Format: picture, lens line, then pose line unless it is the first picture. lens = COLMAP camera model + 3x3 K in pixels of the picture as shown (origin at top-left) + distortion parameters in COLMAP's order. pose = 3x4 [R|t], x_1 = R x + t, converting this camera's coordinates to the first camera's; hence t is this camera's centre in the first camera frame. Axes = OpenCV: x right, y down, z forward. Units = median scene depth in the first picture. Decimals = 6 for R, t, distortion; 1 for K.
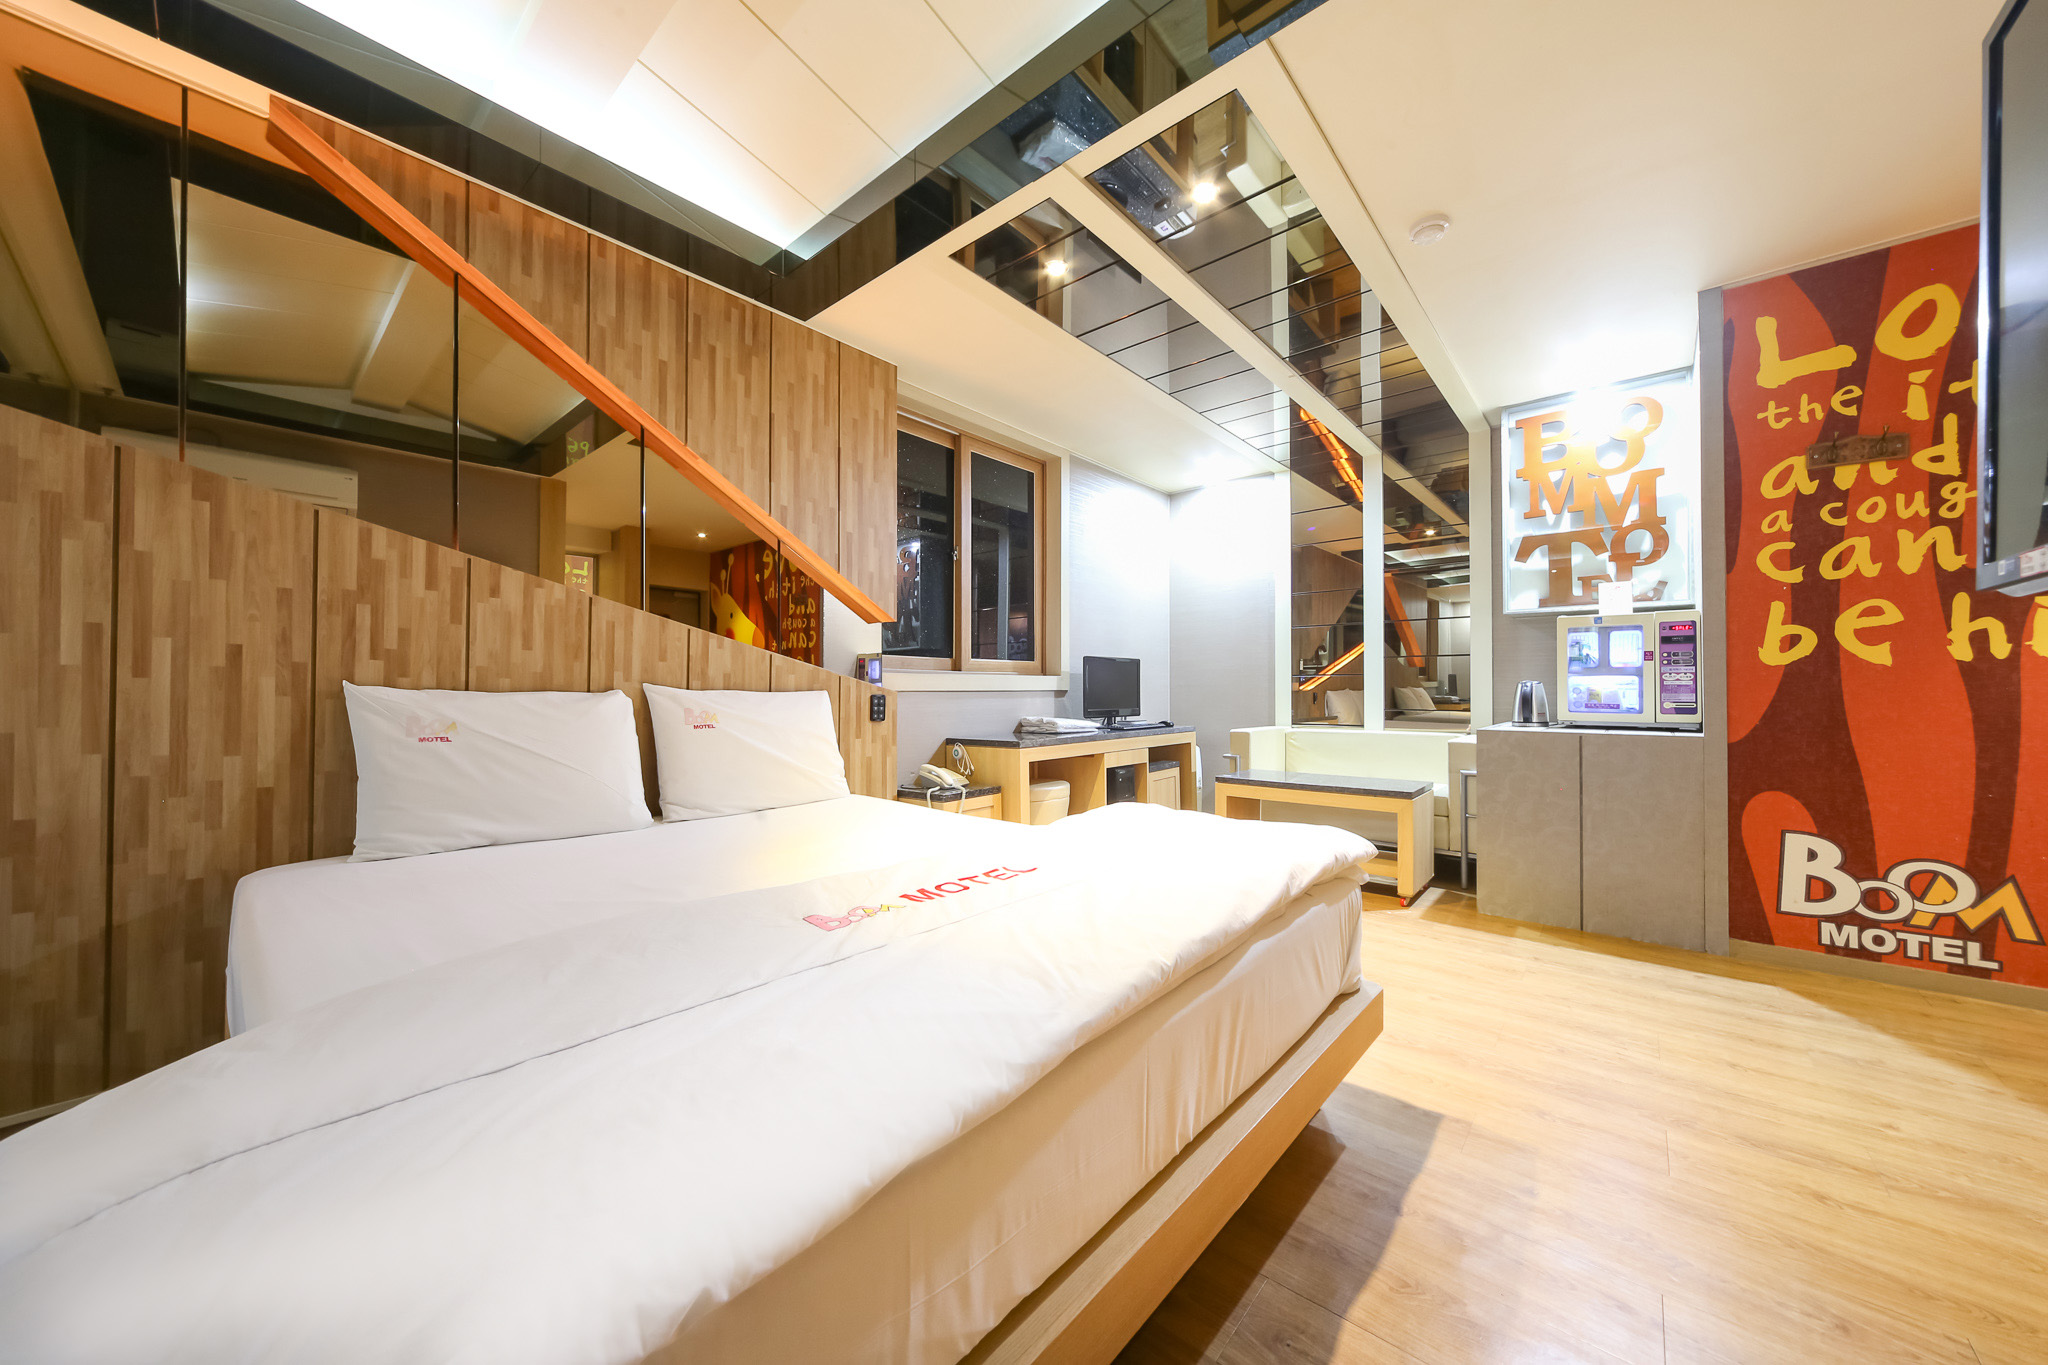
lens RADIAL K [[709.8, 0, 1026.6], [0, 709.8, 690.5], [0, 0, 1]] dist [-0.005887, 0.001086]
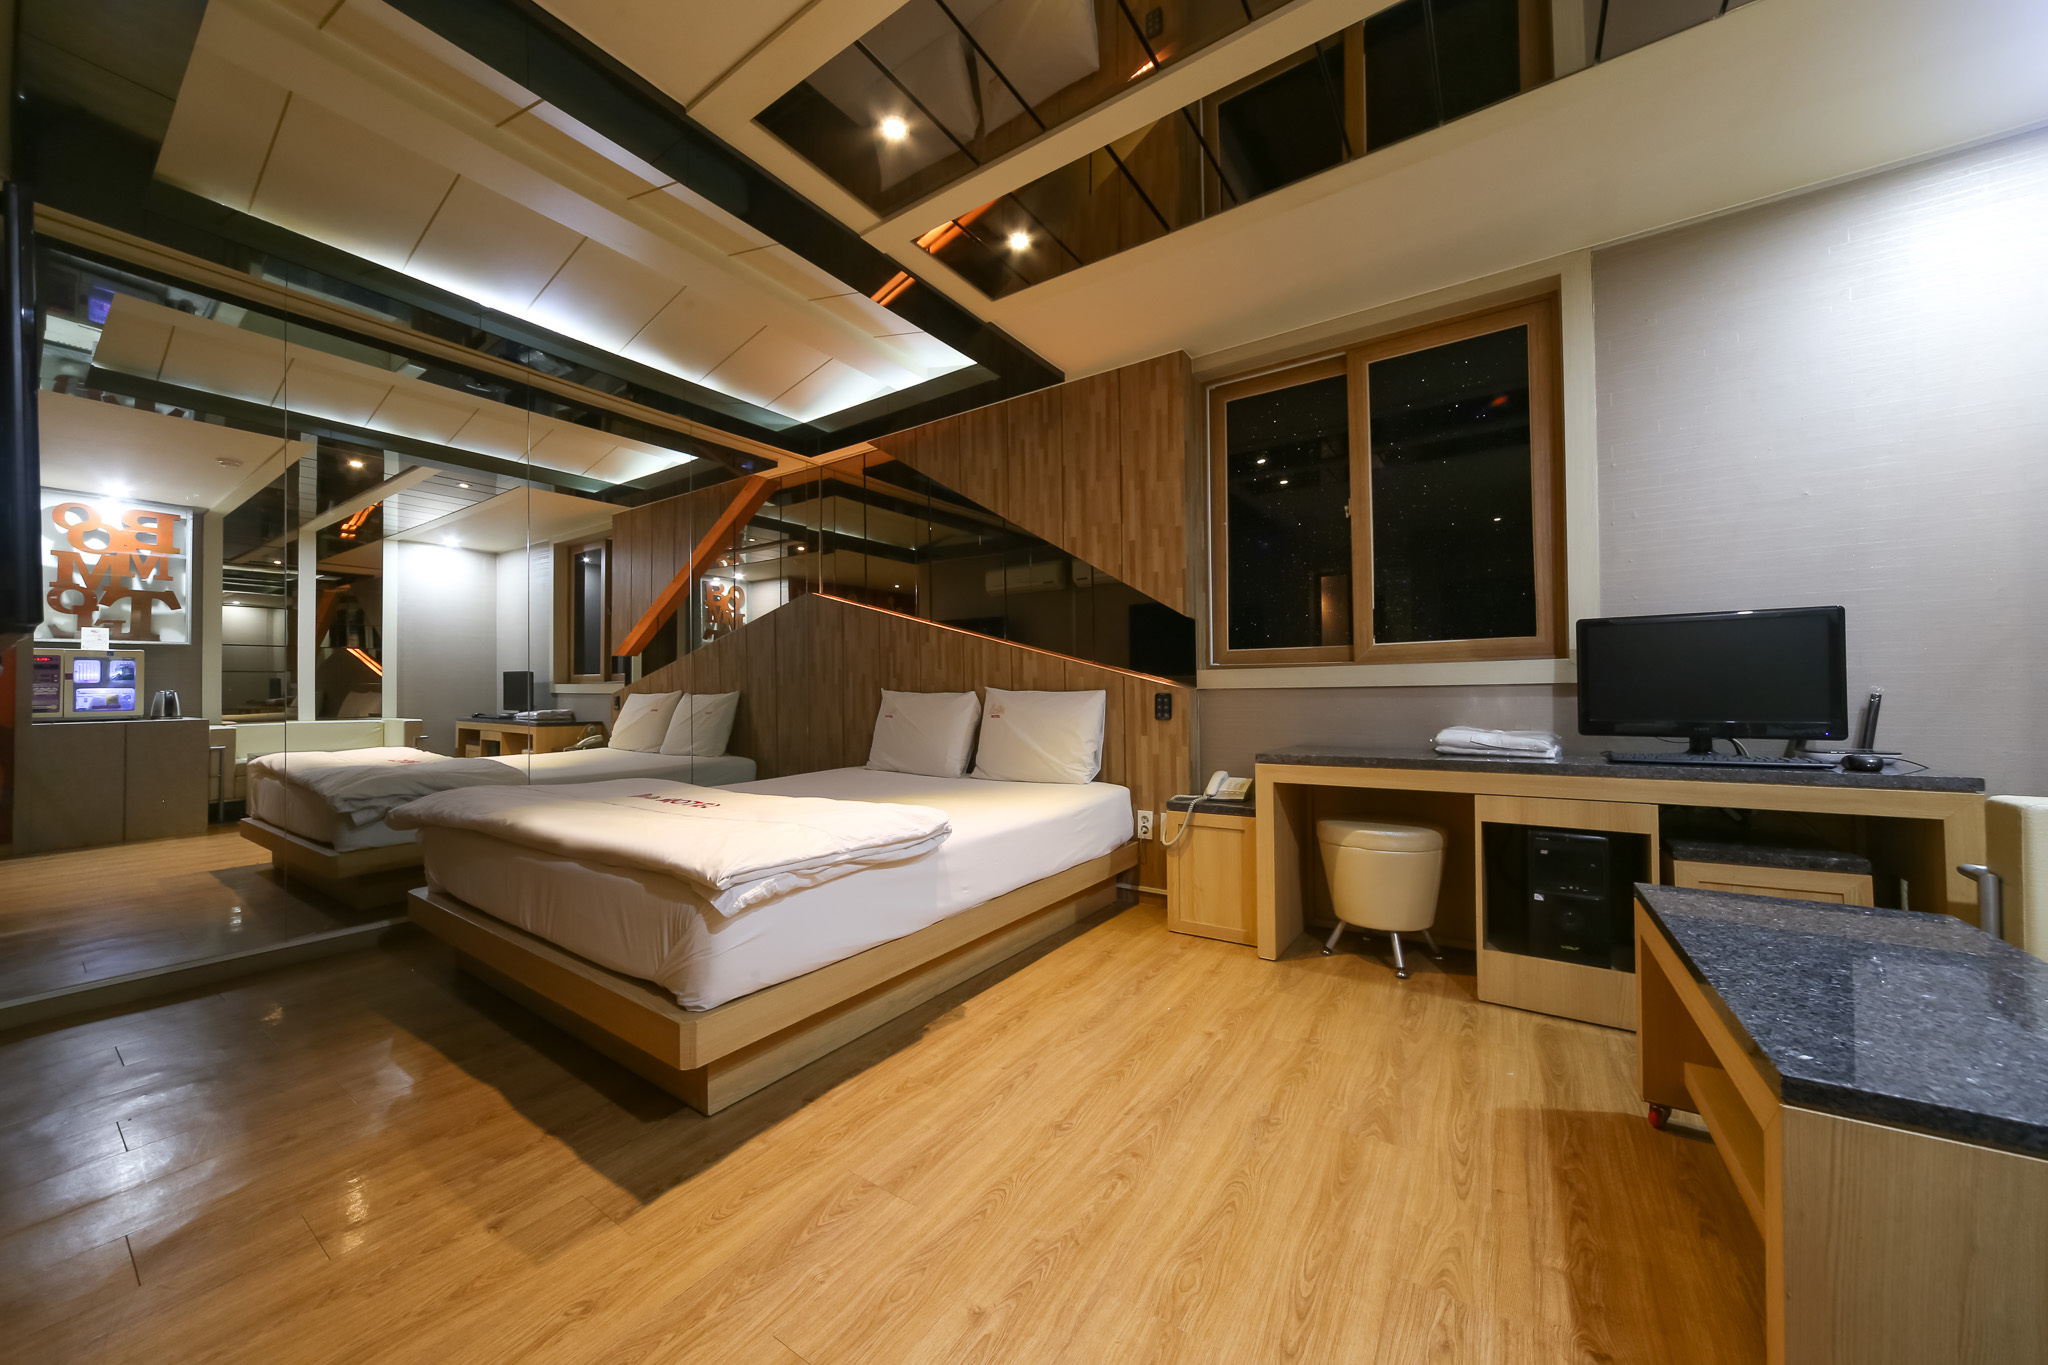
lens RADIAL K [[709.8, 0, 1035.1], [0, 709.8, 689.8], [0, 0, 1]] dist [-0.005887, 0.001086]
pose [[0.126168, -0.006362, -0.991989, 0.469239], [0.009722, 0.999939, -0.005176, 0.002526], [0.991961, -0.008991, 0.126222, 0.431676]]
